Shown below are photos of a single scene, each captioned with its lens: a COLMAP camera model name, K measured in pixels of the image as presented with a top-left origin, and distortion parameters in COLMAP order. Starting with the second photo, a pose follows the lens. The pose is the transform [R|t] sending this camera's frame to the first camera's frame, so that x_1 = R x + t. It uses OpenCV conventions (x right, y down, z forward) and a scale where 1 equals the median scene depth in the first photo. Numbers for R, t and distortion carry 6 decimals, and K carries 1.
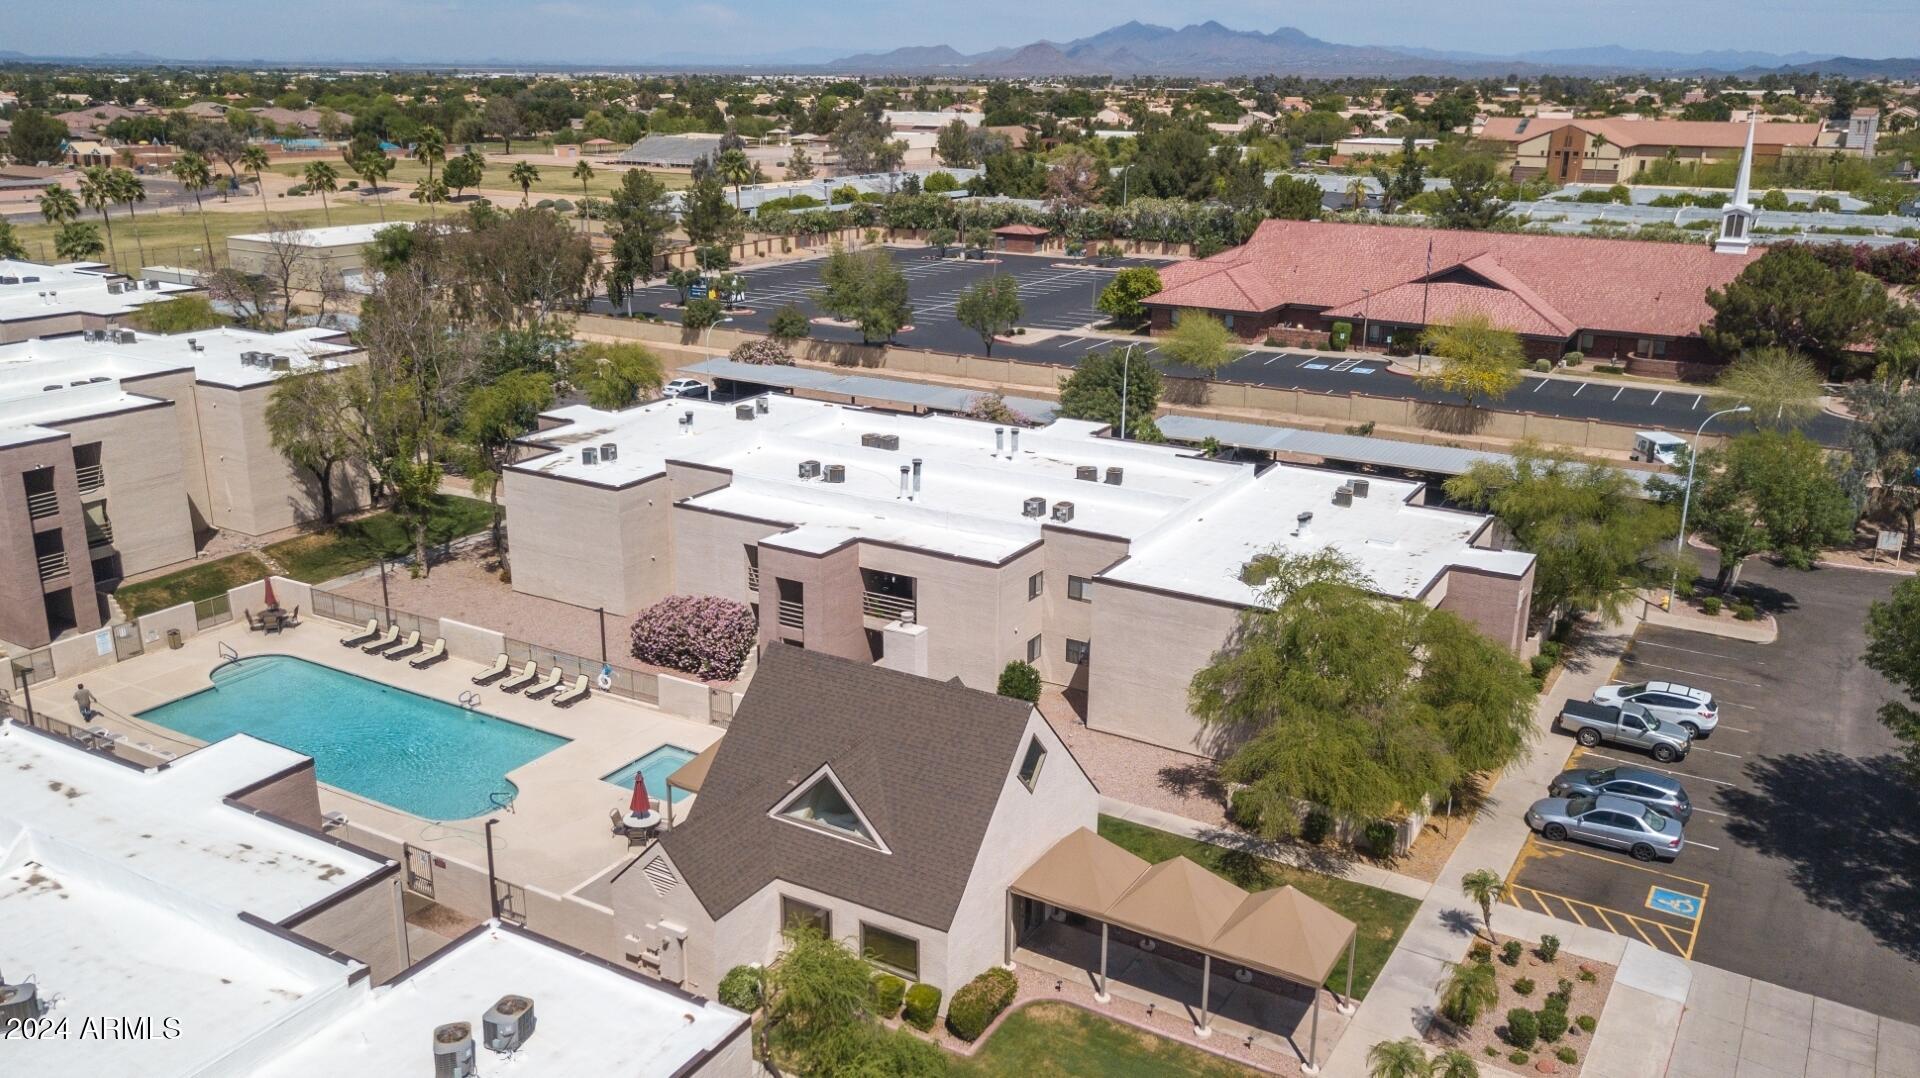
lens RADIAL K [[1510.5, 0, 960.0], [0, 1510.5, 539.0], [0, 0, 1]] dist [0.019877, 0.002404]
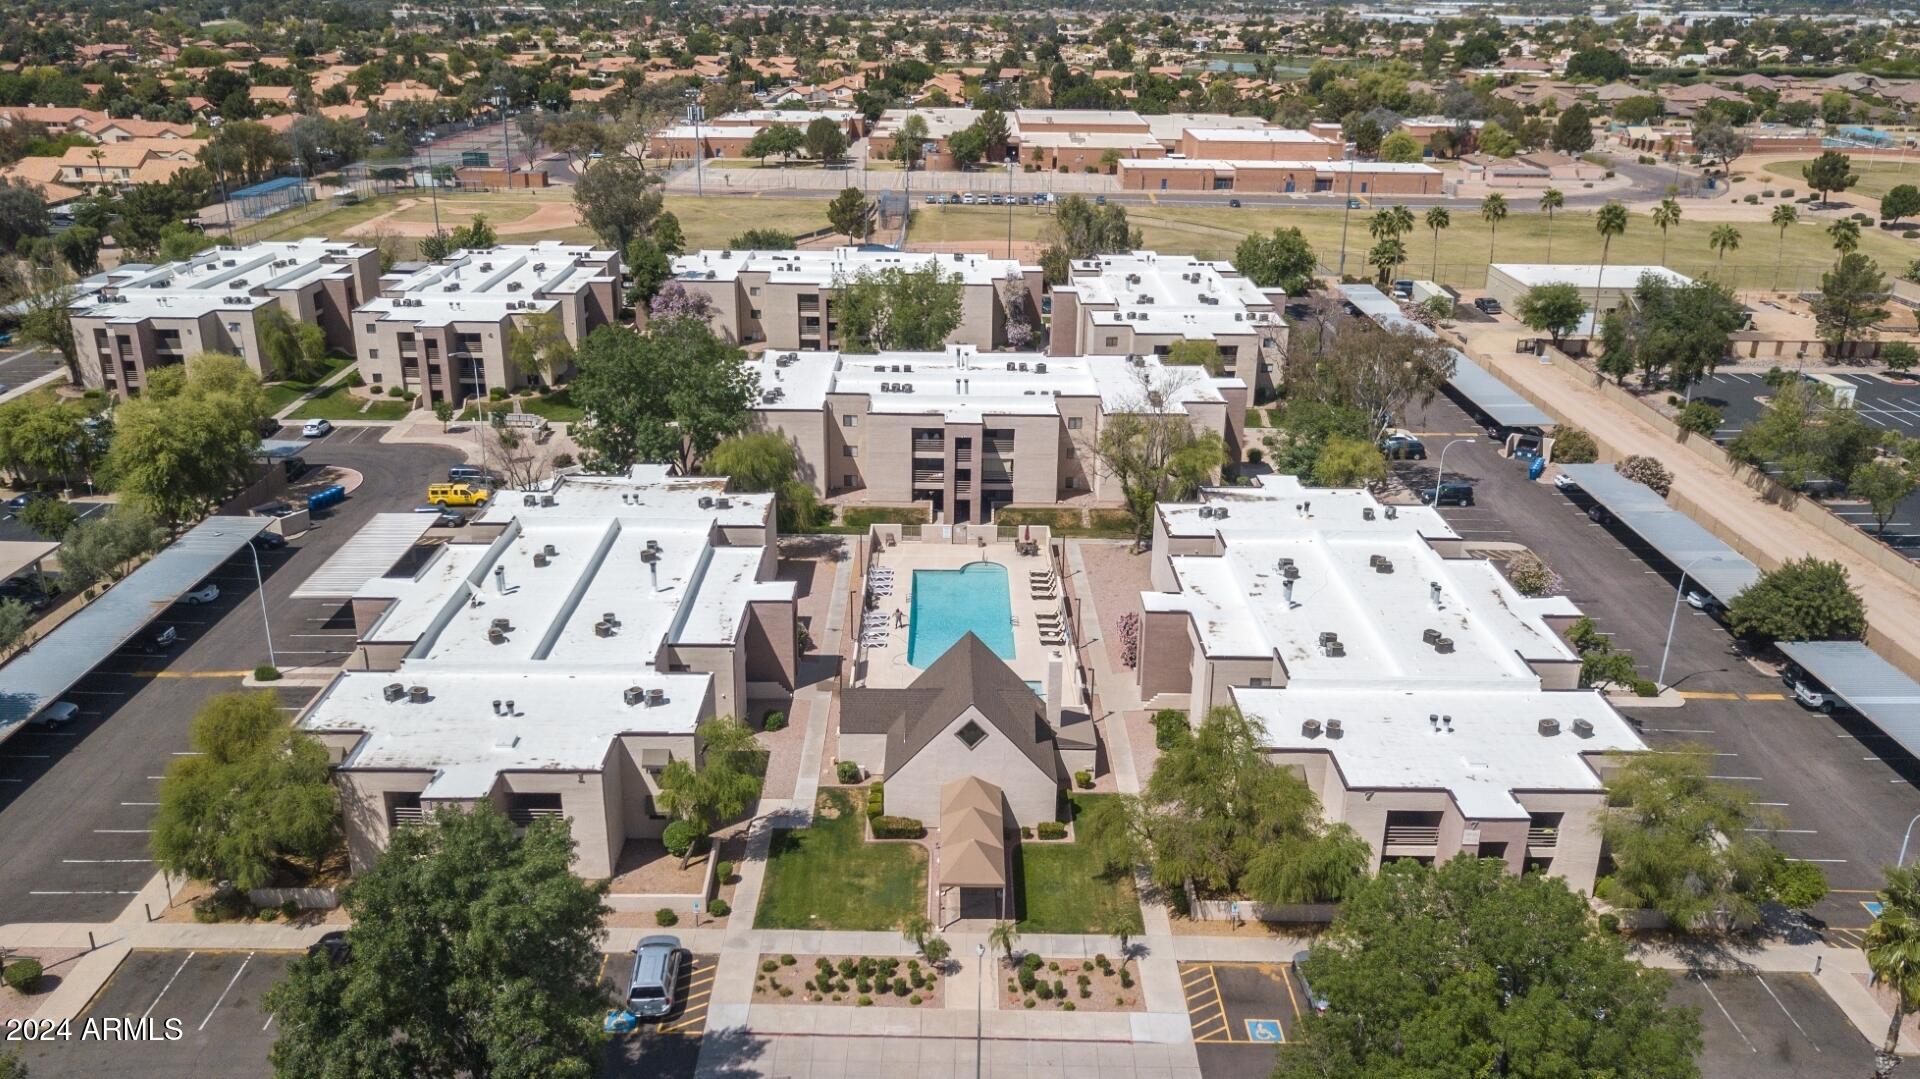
lens RADIAL K [[1510.5, 0, 960.0], [0, 1510.5, 539.5], [0, 0, 1]] dist [0.019877, 0.002404]
pose [[0.507079, 0.299862, -0.808056, 0.904716], [-0.259894, 0.947087, 0.188364, -0.262400], [0.821782, 0.114494, 0.558180, -0.047362]]
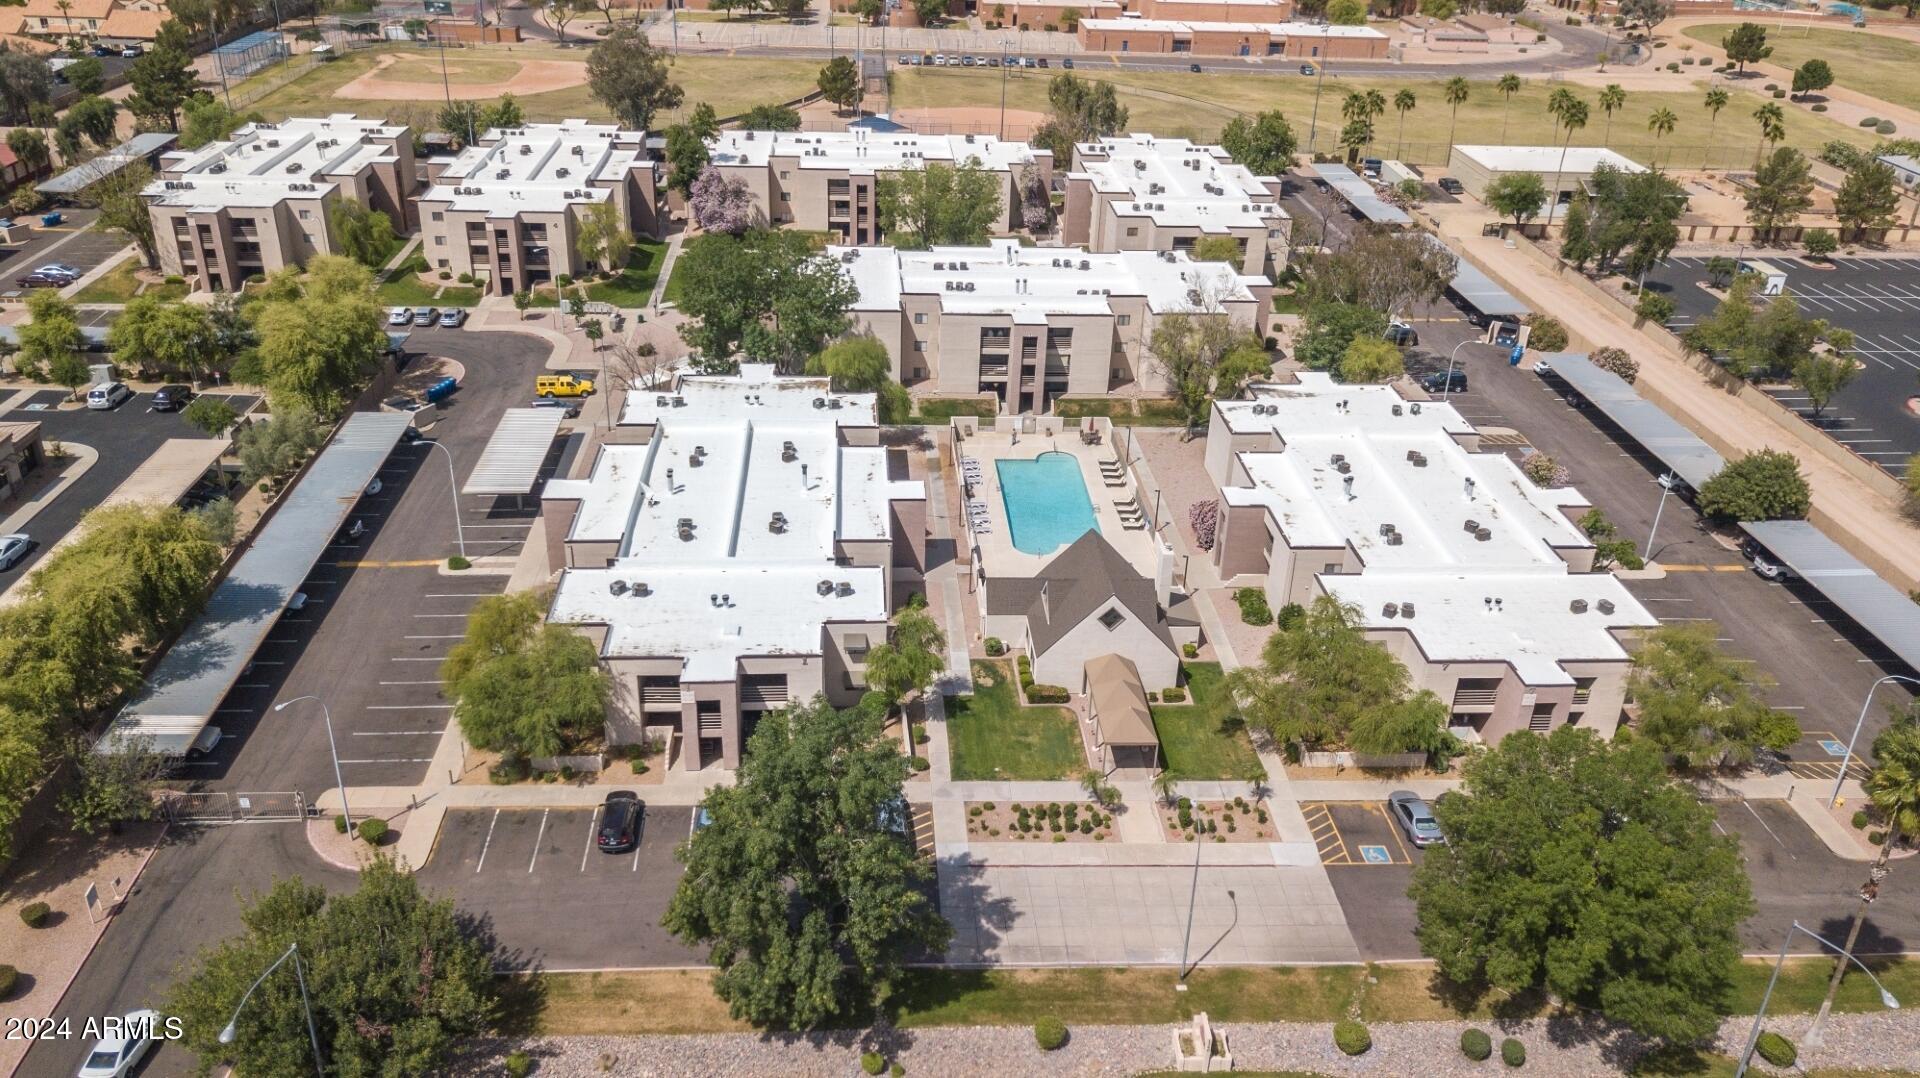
lens RADIAL K [[1475.0, 0, 960.0], [0, 1475.0, 539.0], [0, 0, 1]] dist [0.023610, -0.005599]
pose [[0.557940, 0.386016, -0.734639, 0.912302], [-0.268809, 0.921571, 0.280085, -0.315605], [0.785140, 0.041207, 0.617946, -0.327183]]
